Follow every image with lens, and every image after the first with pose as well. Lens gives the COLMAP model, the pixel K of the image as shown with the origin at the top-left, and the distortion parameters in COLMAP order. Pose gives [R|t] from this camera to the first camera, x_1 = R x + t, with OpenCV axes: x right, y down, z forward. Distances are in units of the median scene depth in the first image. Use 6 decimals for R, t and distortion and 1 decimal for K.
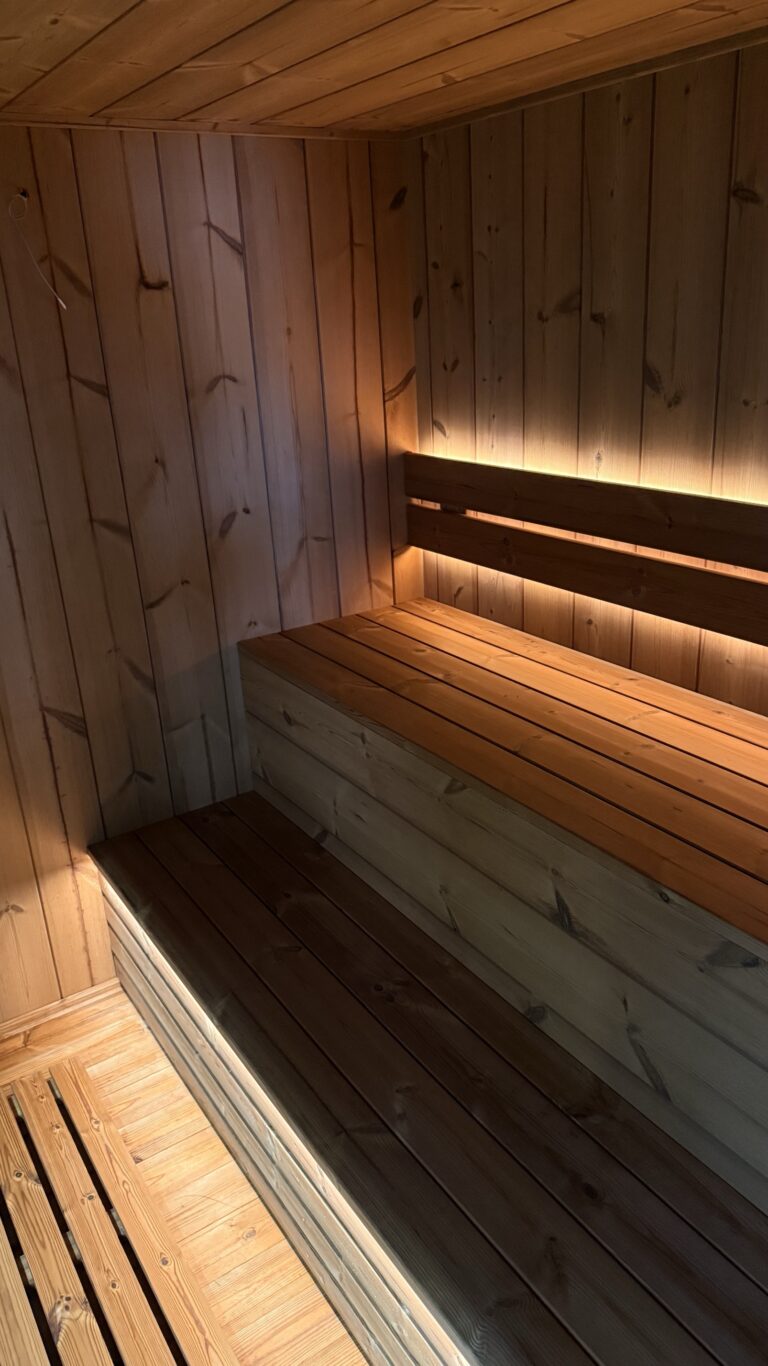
lens RADIAL K [[966.3, 0, 406.3], [0, 966.3, 680.3], [0, 0, 1]] dist [0.105779, -0.181604]
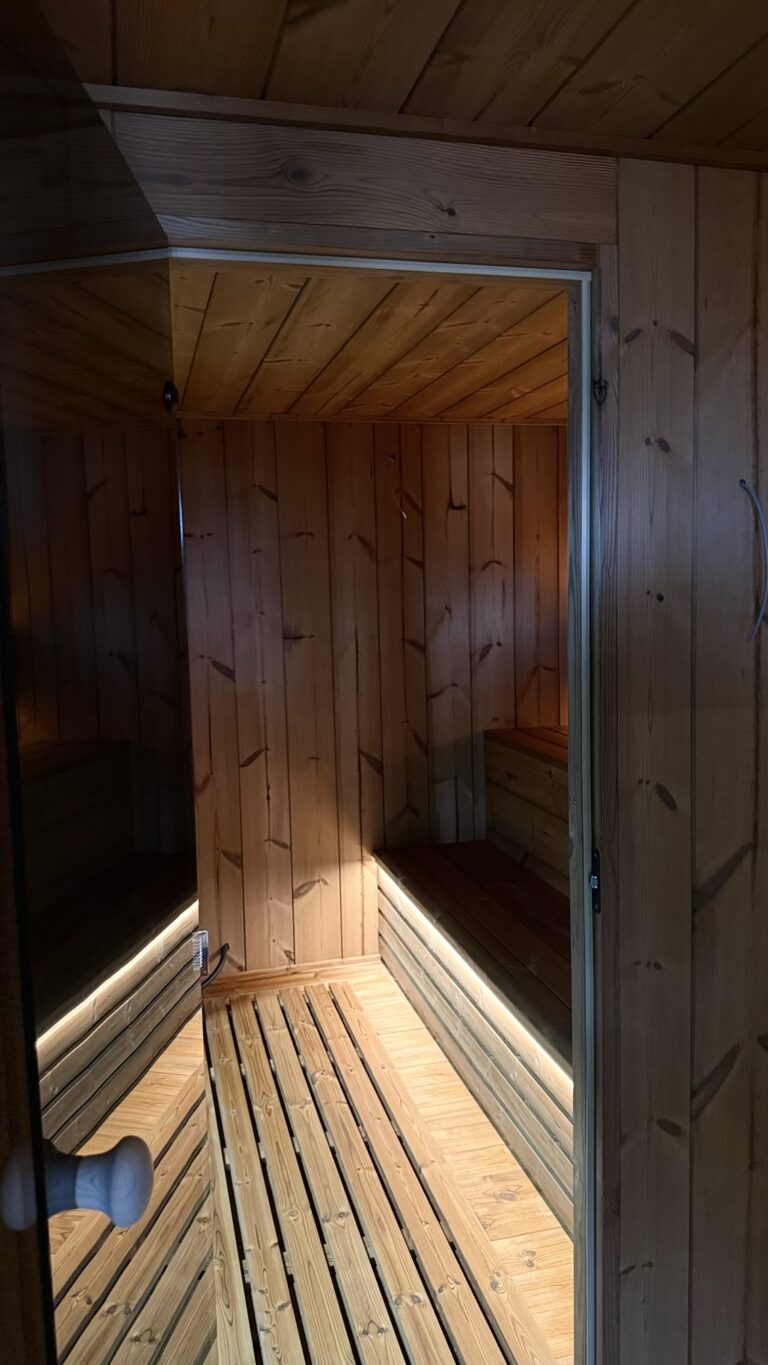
lens RADIAL K [[958.1, 0, 386.0], [0, 958.1, 680.5], [0, 0, 1]] dist [0.121331, -0.198651]
pose [[0.941186, 0.055456, -0.333307, 0.186615], [-0.138761, 0.962856, -0.231631, 0.271703], [0.308082, 0.264258, 0.913922, -0.454155]]
